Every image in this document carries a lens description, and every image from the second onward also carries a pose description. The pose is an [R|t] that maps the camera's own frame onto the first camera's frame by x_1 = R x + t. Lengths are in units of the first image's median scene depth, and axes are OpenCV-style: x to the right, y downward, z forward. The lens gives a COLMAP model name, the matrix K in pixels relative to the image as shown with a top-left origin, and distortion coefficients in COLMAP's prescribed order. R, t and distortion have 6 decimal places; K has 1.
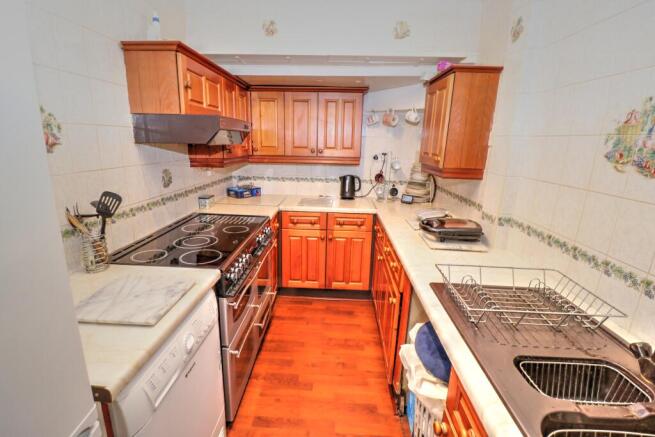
lens RADIAL K [[304.2, 0, 320.5], [0, 304.2, 214.5], [0, 0, 1]] dist [0.001574, -0.013952]
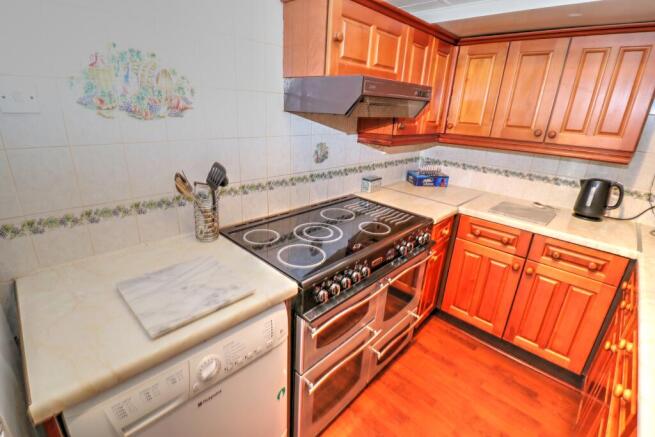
lens RADIAL K [[304.2, 0, 320.5], [0, 304.2, 214.5], [0, 0, 1]] dist [0.001574, -0.013952]
pose [[0.750561, 0.231868, -0.618786, 0.070399], [-0.183273, 0.972724, 0.142192, -0.052343], [0.634878, 0.006683, 0.772584, 0.227461]]
